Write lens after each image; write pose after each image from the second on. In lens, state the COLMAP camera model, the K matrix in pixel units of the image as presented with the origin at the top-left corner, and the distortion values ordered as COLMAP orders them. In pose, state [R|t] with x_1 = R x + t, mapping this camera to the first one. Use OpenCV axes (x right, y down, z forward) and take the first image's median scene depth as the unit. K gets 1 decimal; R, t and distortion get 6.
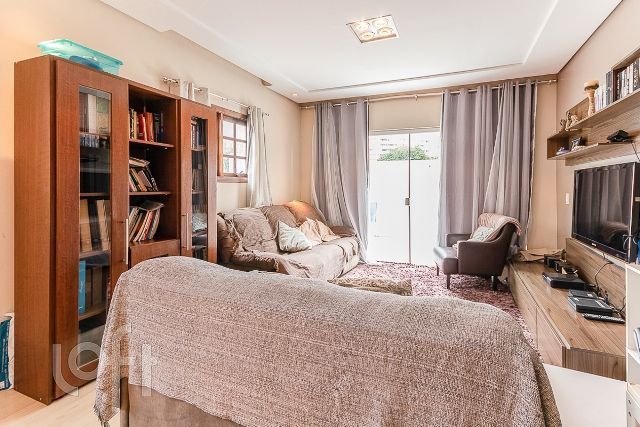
lens RADIAL K [[308.5, 0, 321.2], [0, 308.5, 183.4], [0, 0, 1]] dist [0.000098, 0.000206]
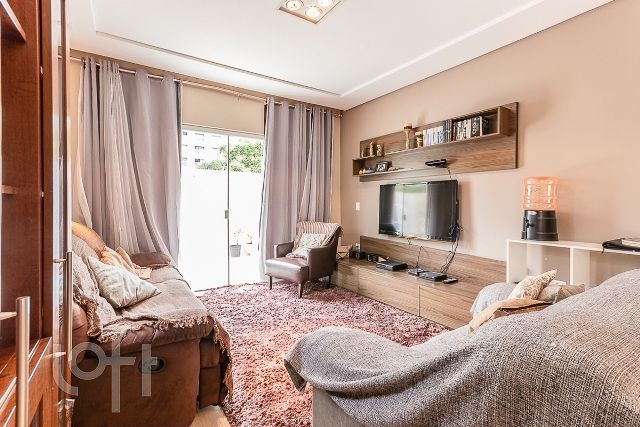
lens RADIAL K [[309.0, 0, 323.2], [0, 309.0, 204.5], [0, 0, 1]] dist [0.001942, 0.001036]
pose [[0.531800, -0.006470, 0.846845, -0.341089], [-0.010306, 0.999847, 0.014110, 0.018274], [-0.846807, -0.016231, 0.531652, 0.345744]]
